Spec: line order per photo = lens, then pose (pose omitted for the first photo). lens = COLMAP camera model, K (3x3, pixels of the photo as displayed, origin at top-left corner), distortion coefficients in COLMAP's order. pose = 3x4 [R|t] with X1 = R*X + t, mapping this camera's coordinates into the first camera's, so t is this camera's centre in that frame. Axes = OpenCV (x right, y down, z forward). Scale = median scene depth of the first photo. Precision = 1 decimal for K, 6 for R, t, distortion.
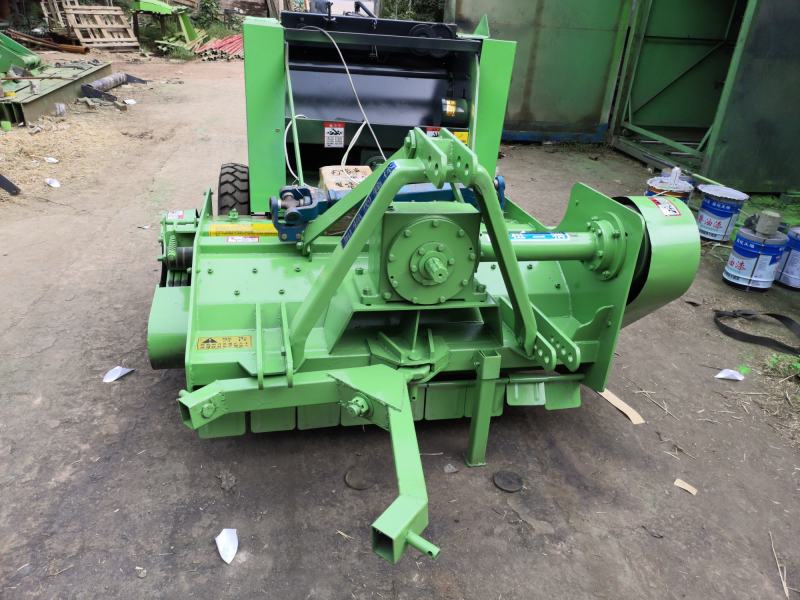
lens RADIAL K [[600.1, 0, 397.4], [0, 600.1, 303.1], [0, 0, 1]] dist [0.012724, 0.001691]
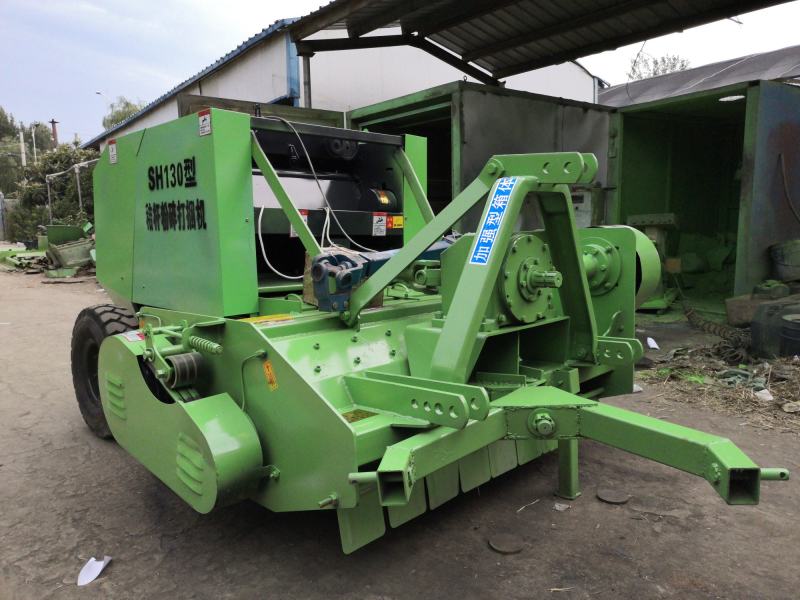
lens RADIAL K [[600.1, 0, 402.0], [0, 600.1, 299.7], [0, 0, 1]] dist [0.012724, 0.001691]
pose [[0.838169, -0.146547, 0.525354, -0.636904], [0.304792, 0.924640, -0.228347, 0.127736], [-0.452300, 0.351517, 0.819671, 0.249672]]
